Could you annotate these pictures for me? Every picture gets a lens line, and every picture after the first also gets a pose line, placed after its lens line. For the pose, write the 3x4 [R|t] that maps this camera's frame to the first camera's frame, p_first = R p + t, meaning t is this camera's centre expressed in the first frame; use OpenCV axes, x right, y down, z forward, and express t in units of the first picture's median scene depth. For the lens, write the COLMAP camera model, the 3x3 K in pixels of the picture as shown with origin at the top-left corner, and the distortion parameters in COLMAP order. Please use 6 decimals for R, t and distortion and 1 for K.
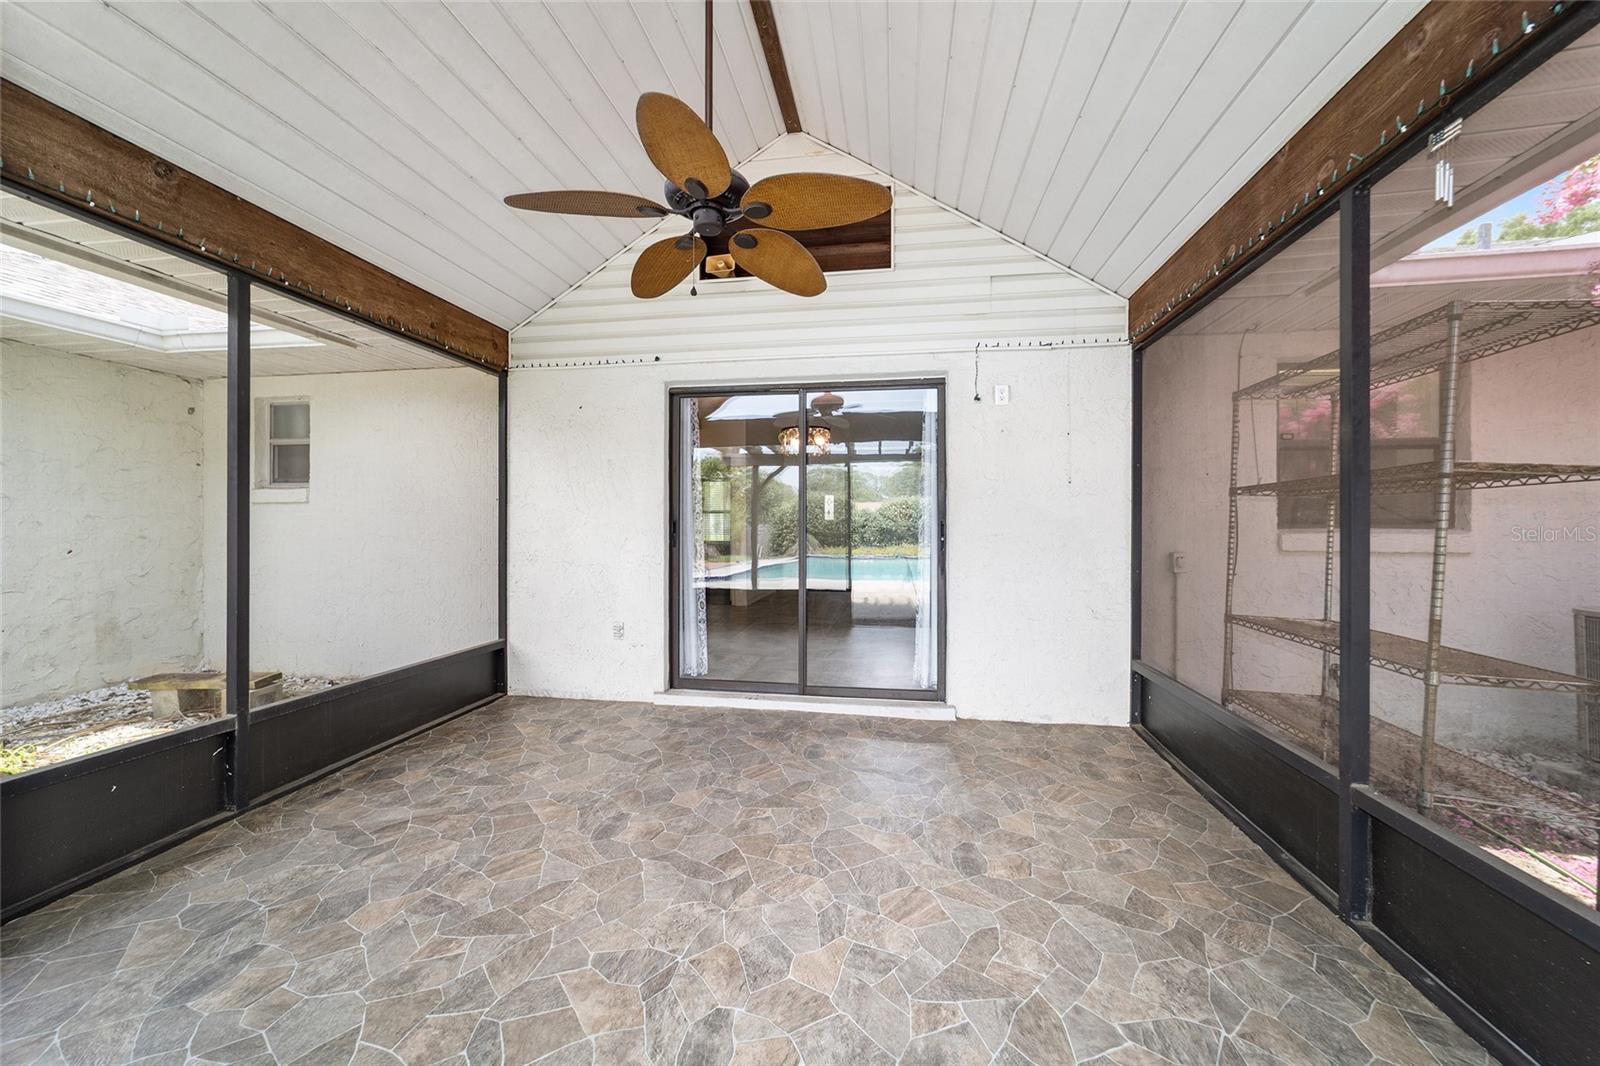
lens RADIAL K [[611.0, 0, 800.4], [0, 611.0, 526.9], [0, 0, 1]] dist [-0.015778, 0.006126]
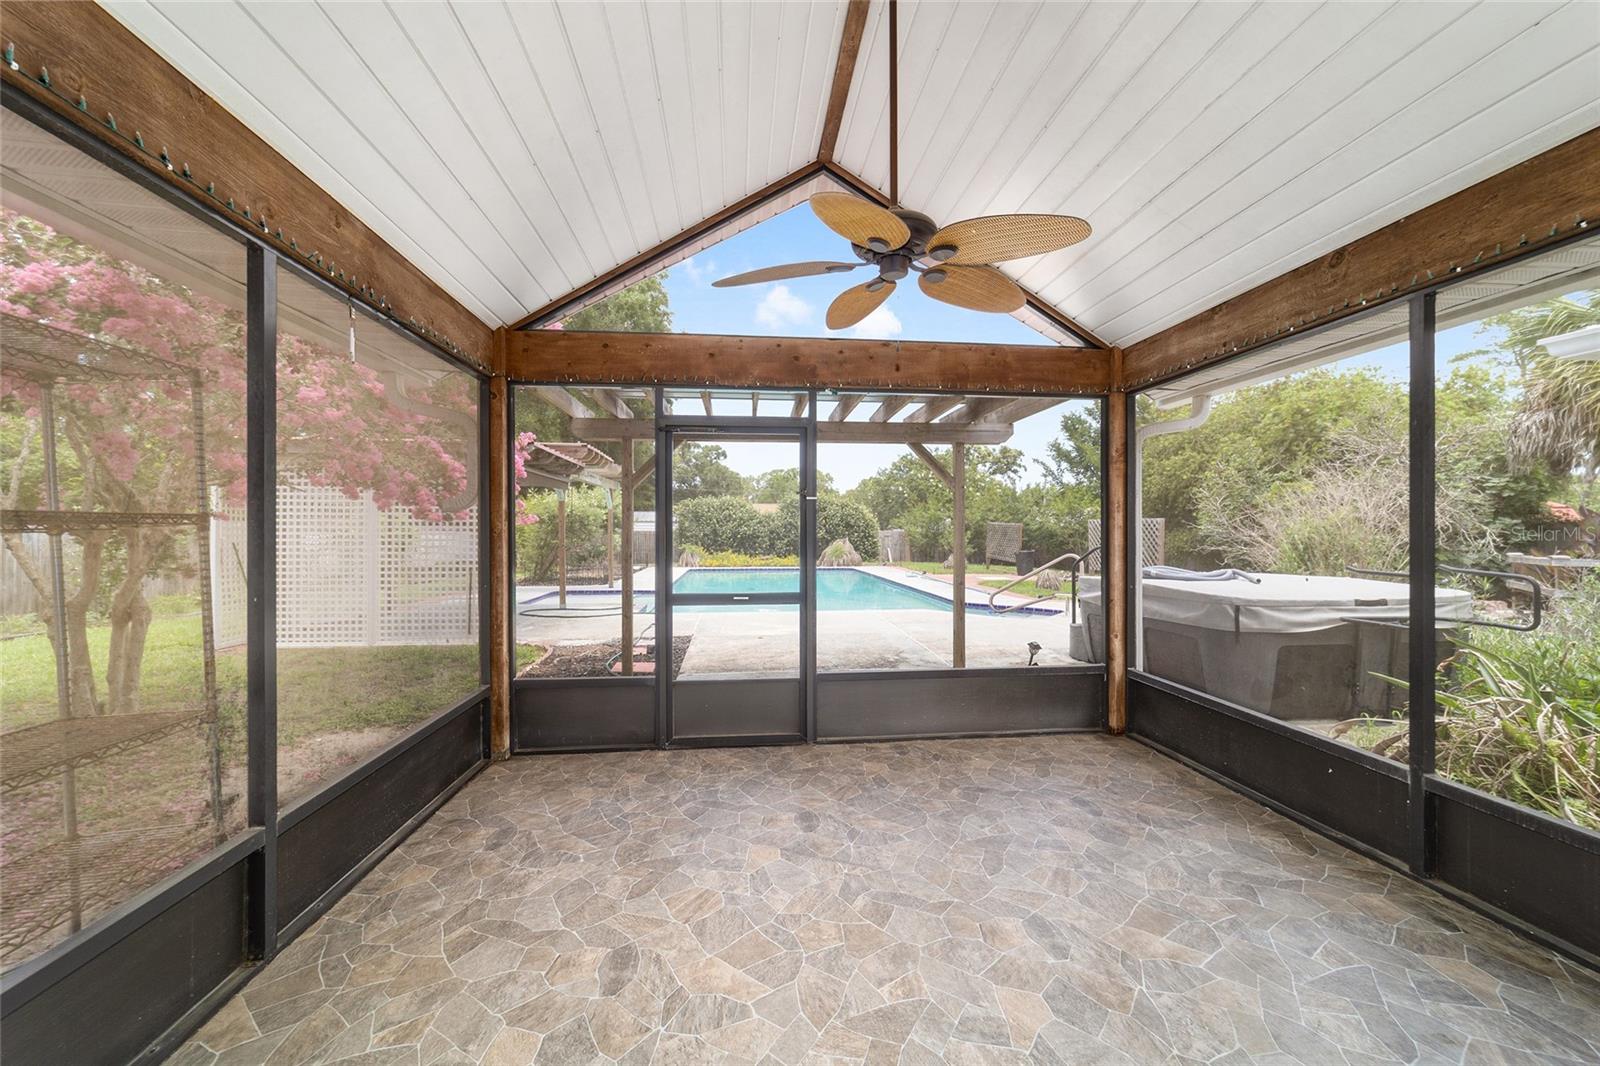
lens RADIAL K [[611.0, 0, 790.5], [0, 611.0, 537.8], [0, 0, 1]] dist [-0.015778, 0.006126]
pose [[-0.968761, 0.003944, -0.247964, 0.255486], [0.001348, 0.999942, 0.010640, -0.064414], [0.247991, 0.009973, -0.968711, 1.896549]]
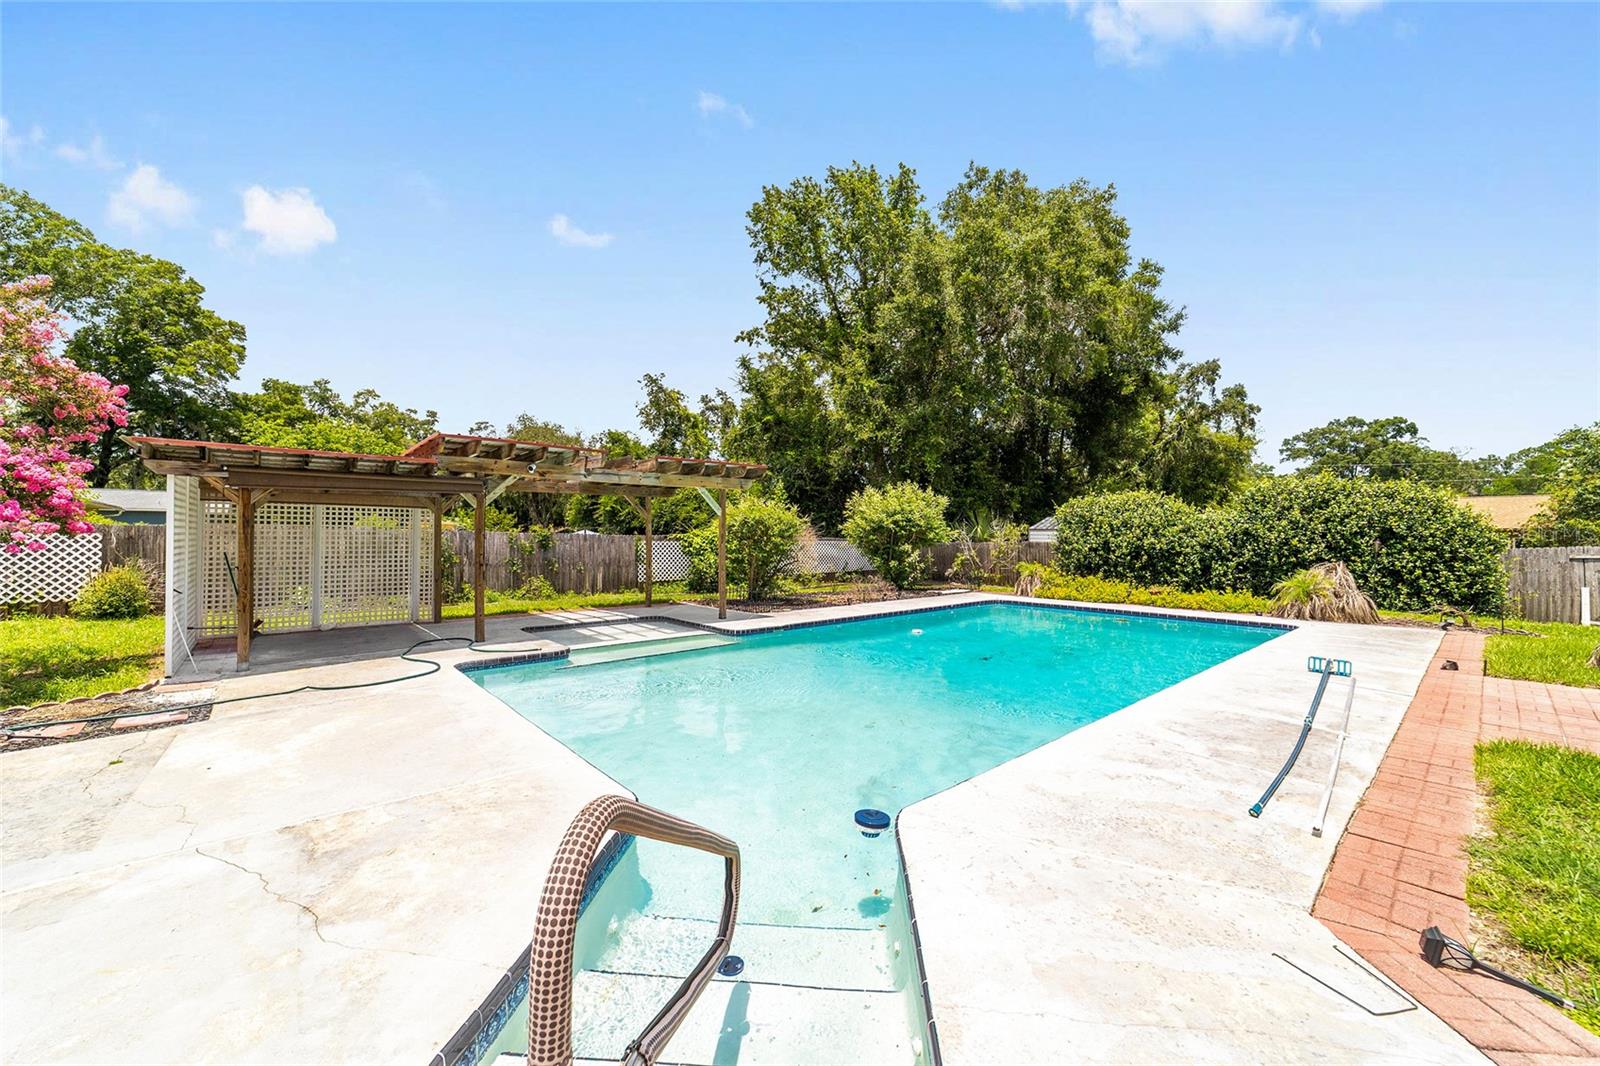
lens RADIAL K [[611.0, 0, 793.4], [0, 611.0, 531.3], [0, 0, 1]] dist [-0.015778, 0.006126]
pose [[-0.768187, 0.003261, 0.640217, -3.010195], [-0.005707, 0.999912, -0.011941, -0.116011], [-0.640200, -0.012826, -0.768101, -1.317016]]
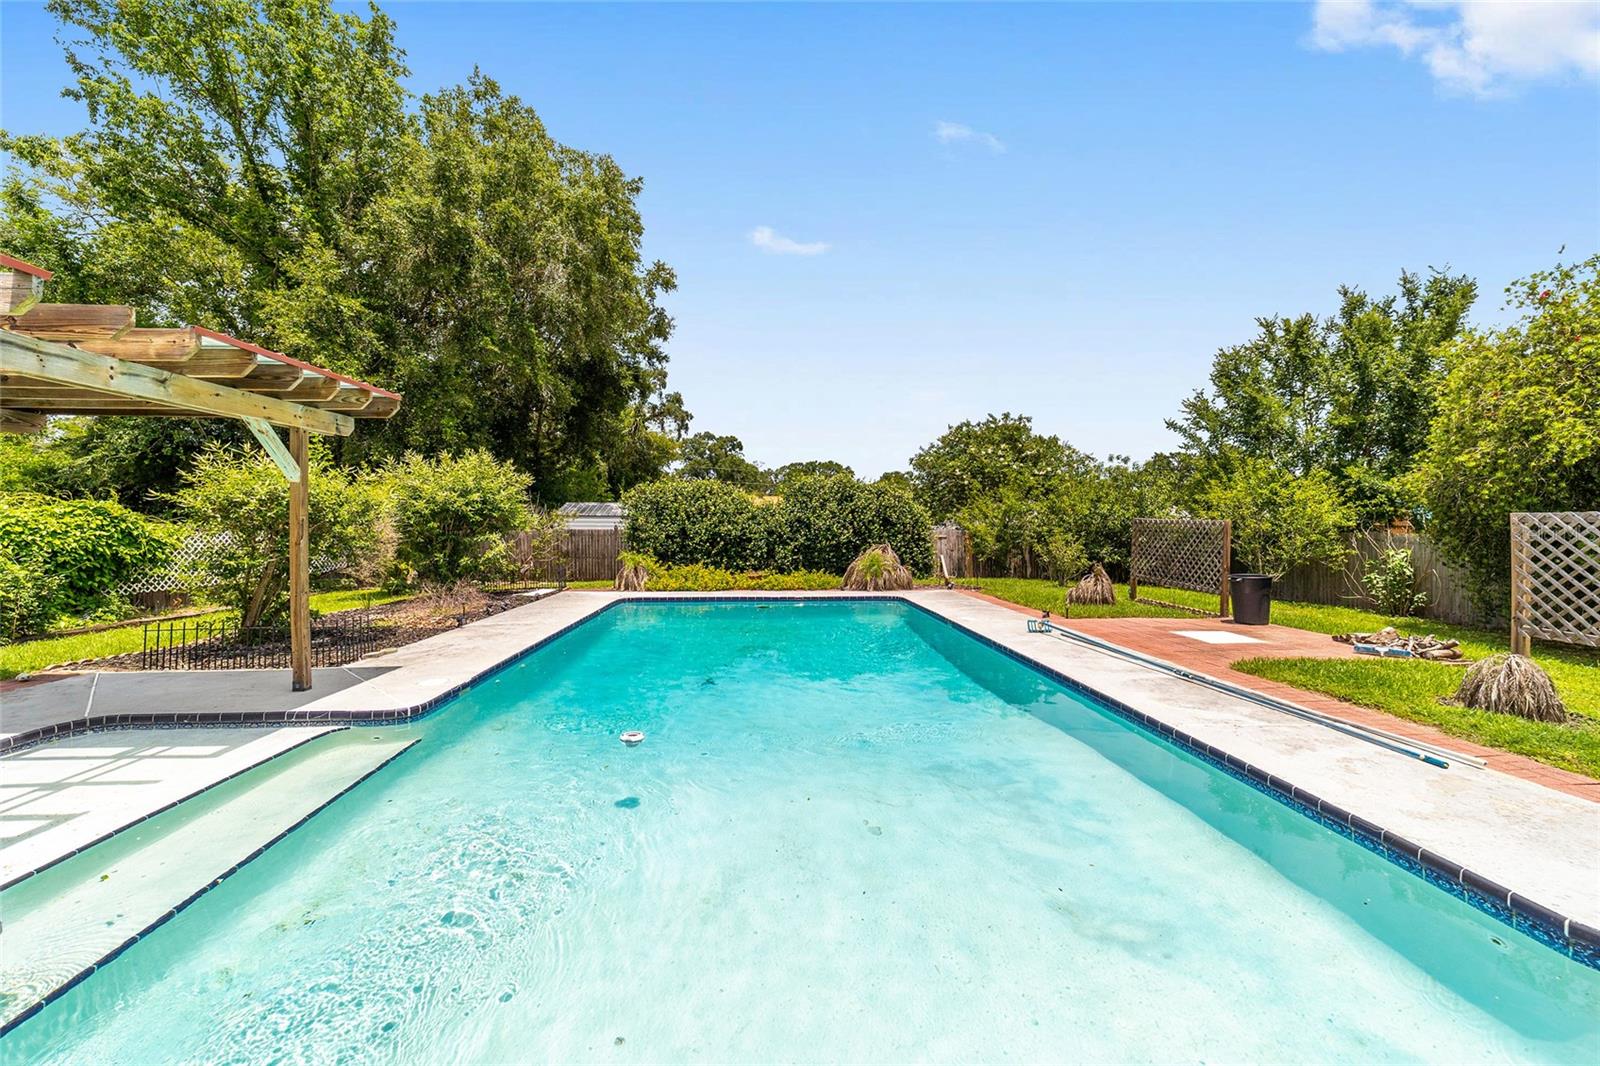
lens RADIAL K [[611.0, 0, 799.9], [0, 611.0, 530.9], [0, 0, 1]] dist [-0.015778, 0.006126]
pose [[-0.972965, 0.000359, -0.230953, -0.859230], [-0.001237, 0.999976, 0.006763, -0.125740], [0.230950, 0.006866, -0.972941, -1.908211]]
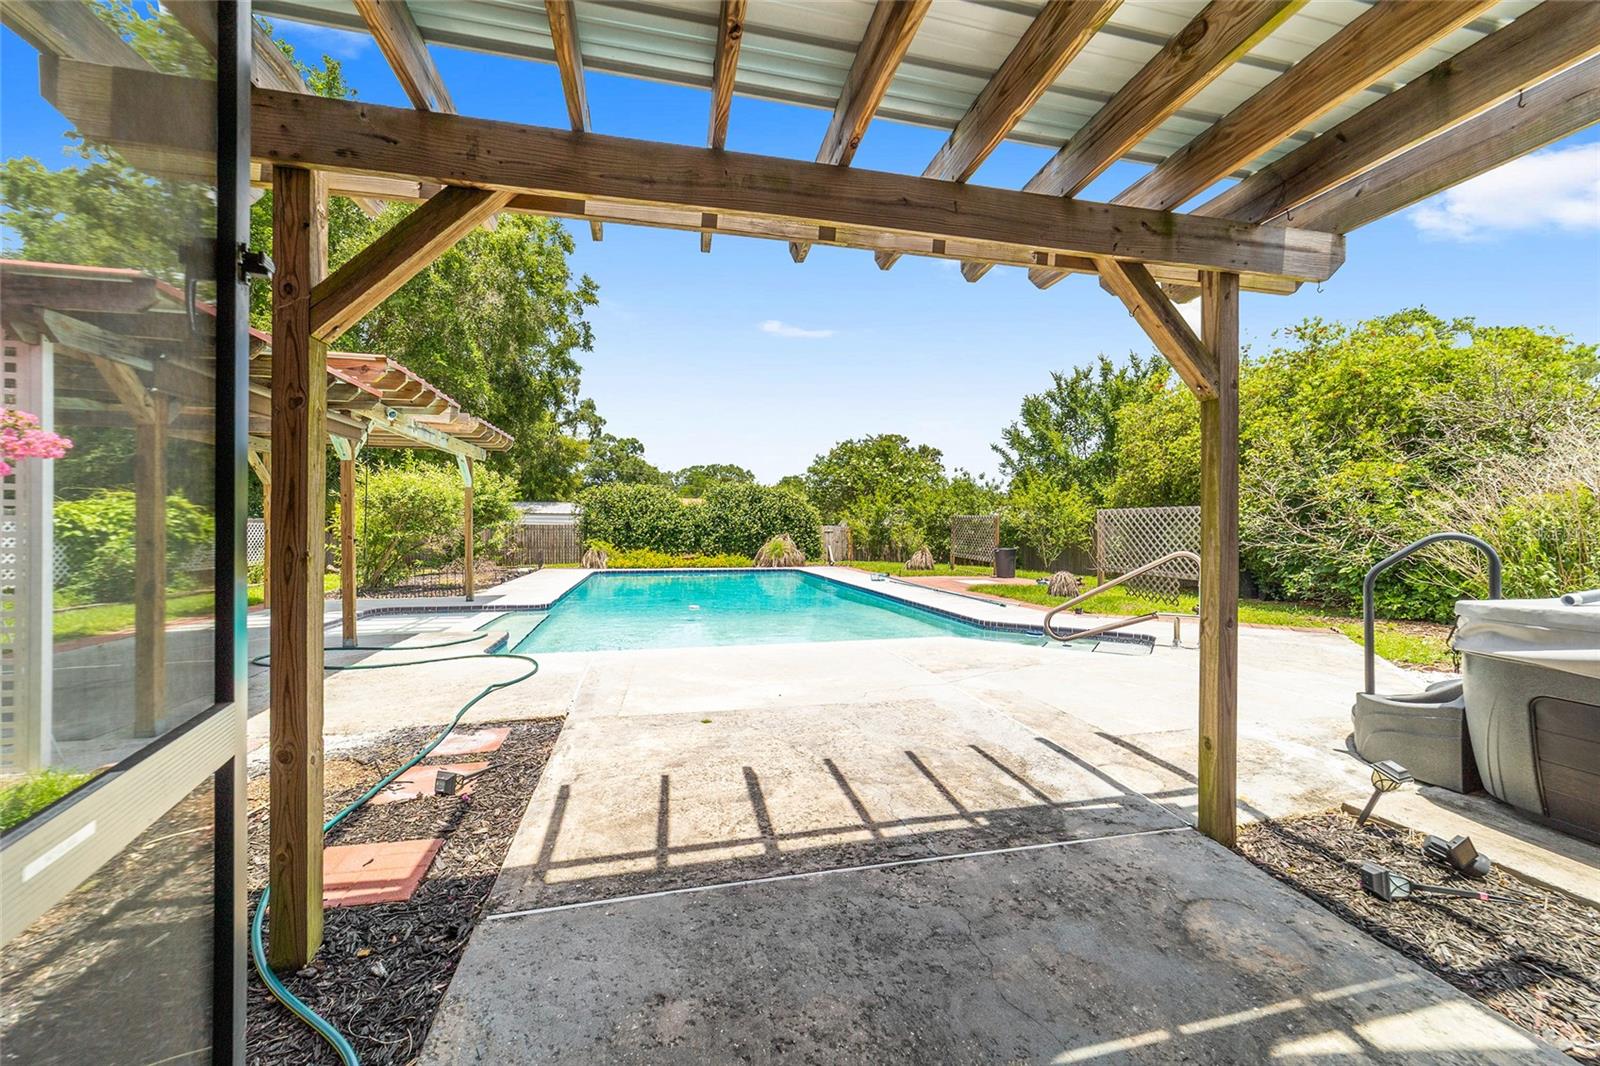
lens RADIAL K [[611.0, 0, 795.2], [0, 611.0, 530.8], [0, 0, 1]] dist [-0.015778, 0.006126]
pose [[-0.924958, -0.002074, -0.380064, -0.012216], [-0.002908, 0.999994, 0.001621, -0.000906], [0.380059, 0.002604, -0.924959, 0.207758]]
